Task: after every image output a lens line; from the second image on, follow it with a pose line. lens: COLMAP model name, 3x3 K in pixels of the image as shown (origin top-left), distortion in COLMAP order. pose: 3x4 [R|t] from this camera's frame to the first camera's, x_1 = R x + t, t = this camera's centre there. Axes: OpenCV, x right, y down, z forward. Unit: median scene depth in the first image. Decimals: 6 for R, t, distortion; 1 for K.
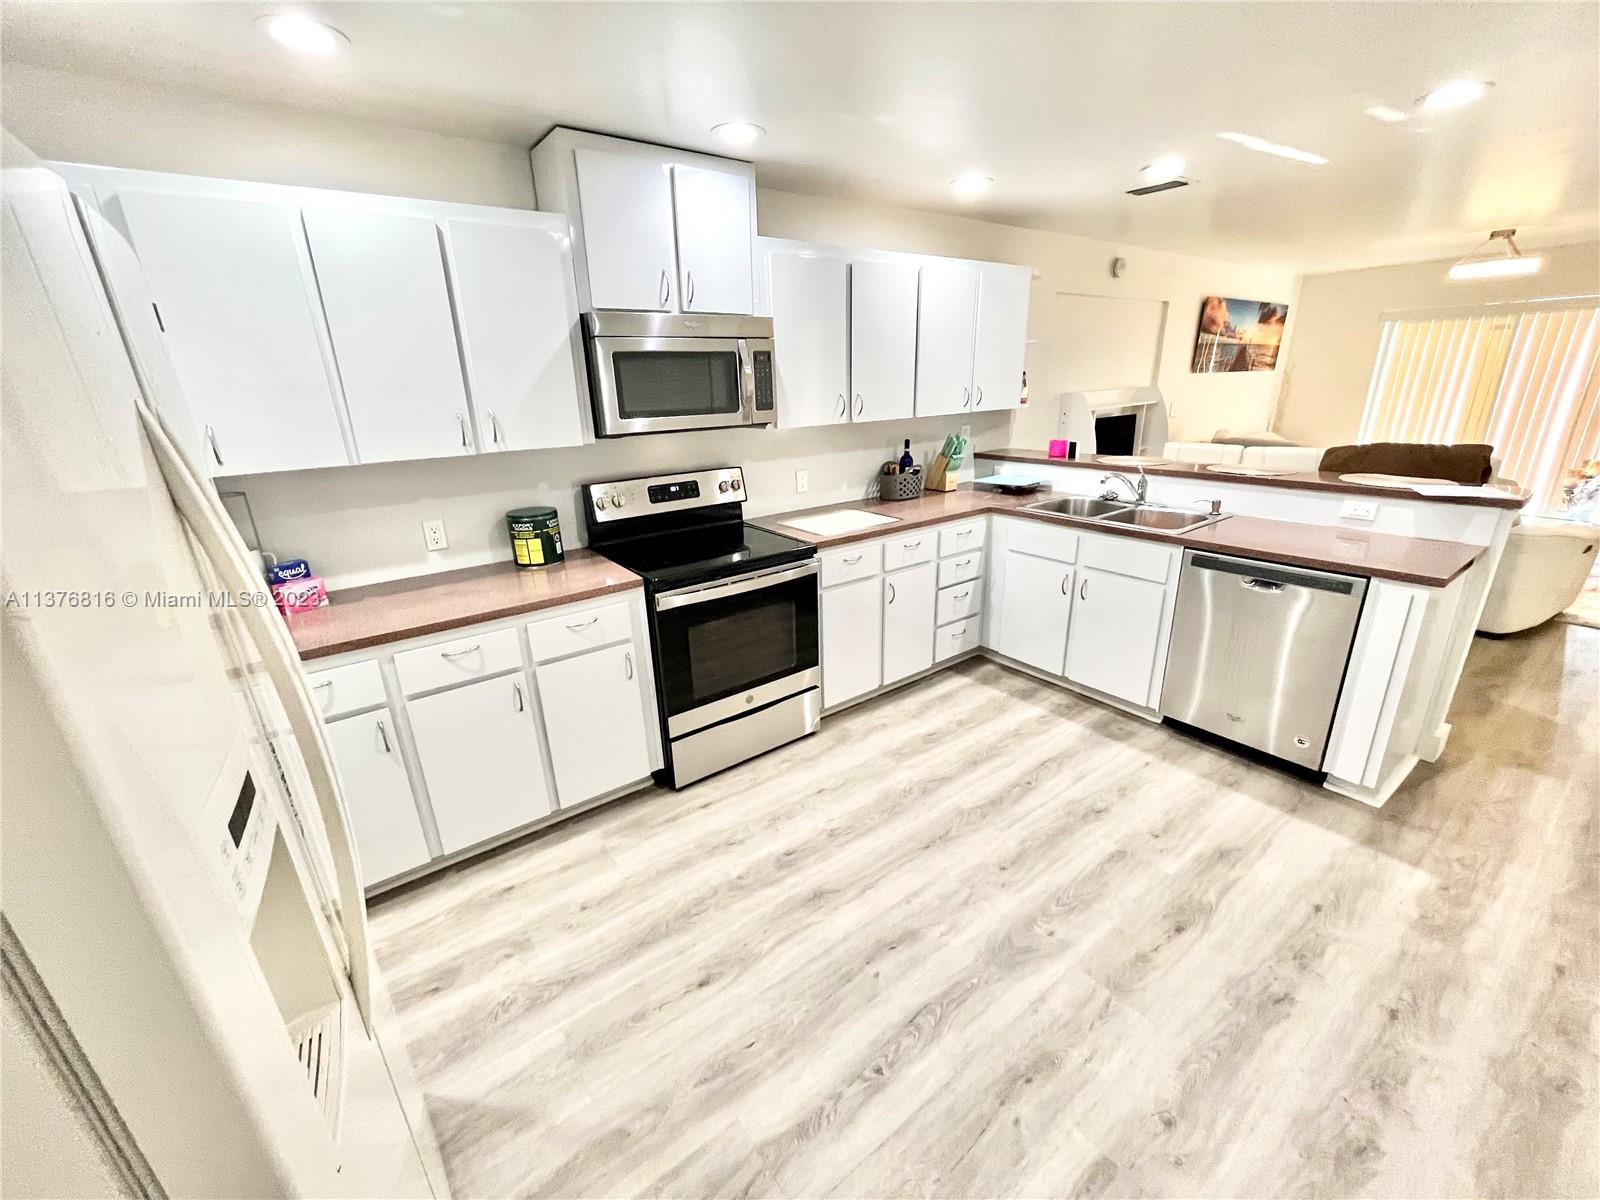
lens RADIAL K [[648.1, 0, 801.2], [0, 648.1, 601.2], [0, 0, 1]] dist [-0.001621, -0.000804]
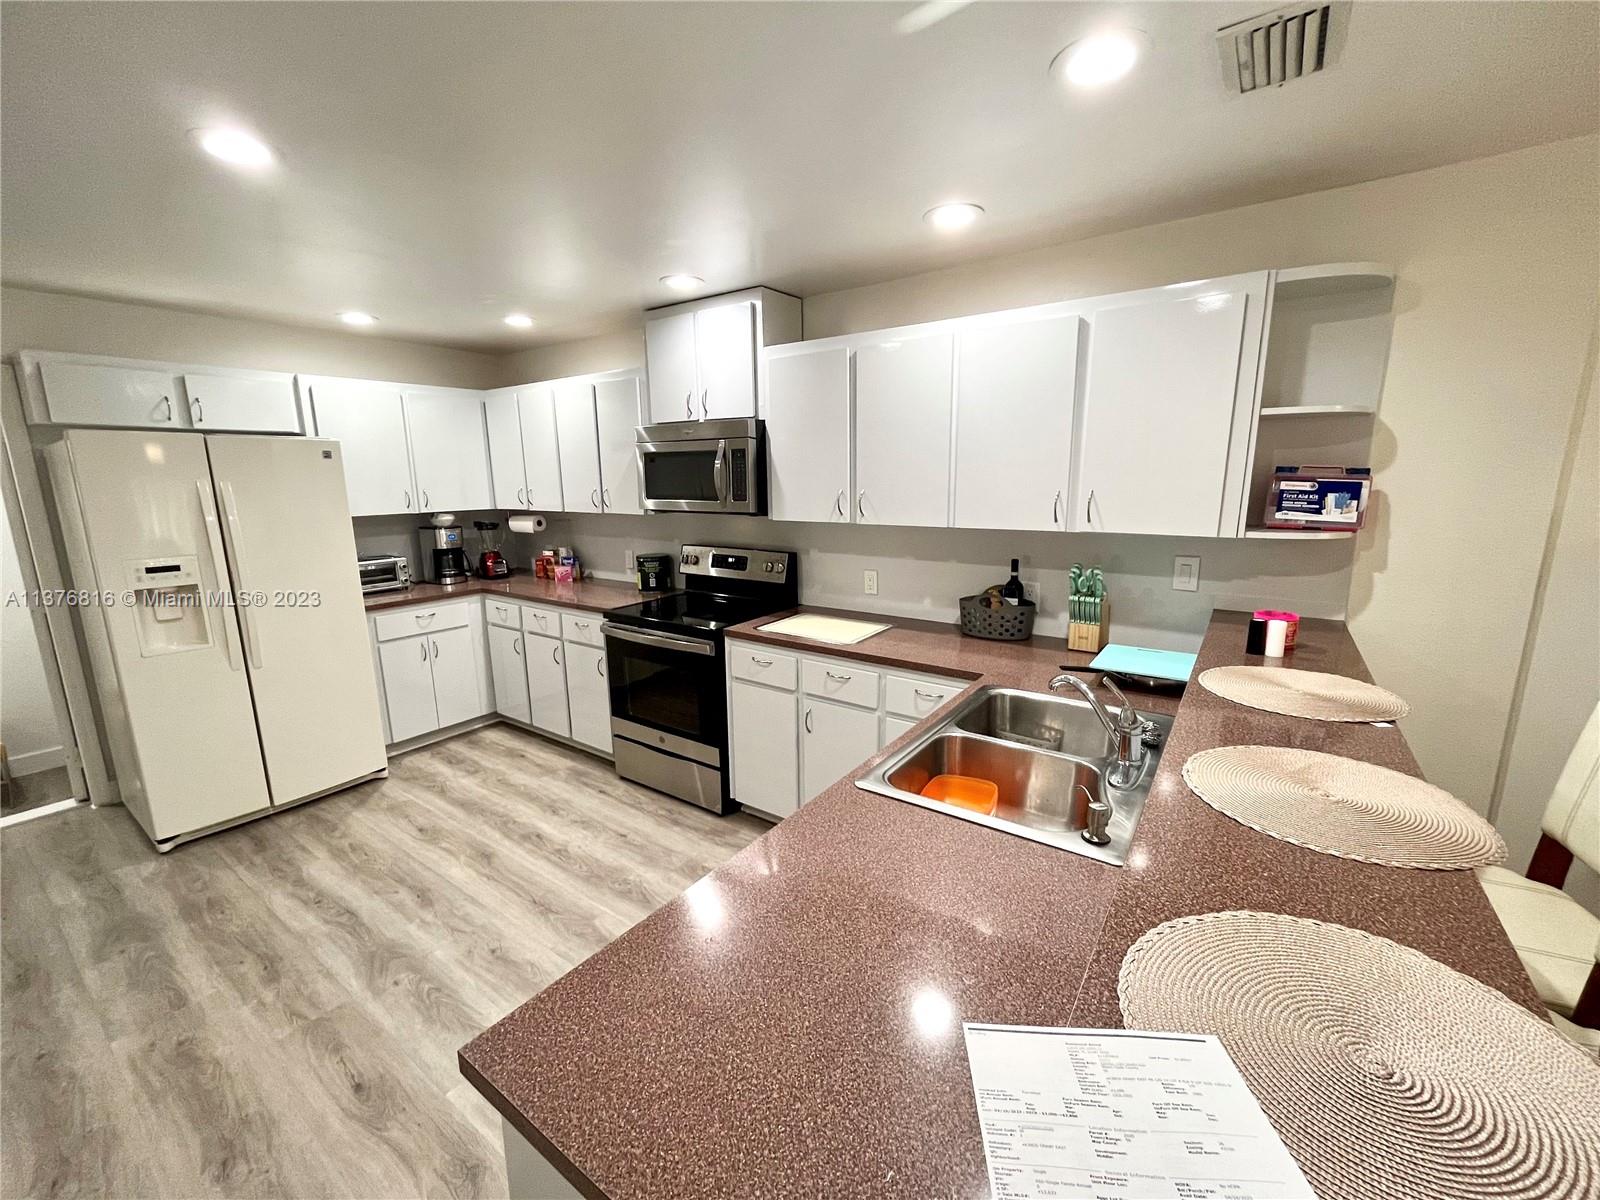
lens RADIAL K [[648.1, 0, 798.3], [0, 648.1, 603.6], [0, 0, 1]] dist [-0.001621, -0.000804]
pose [[0.312935, 0.214060, -0.925338, 1.130406], [-0.309282, 0.944135, 0.113814, -0.318157], [0.898007, 0.250574, 0.361658, 0.820270]]
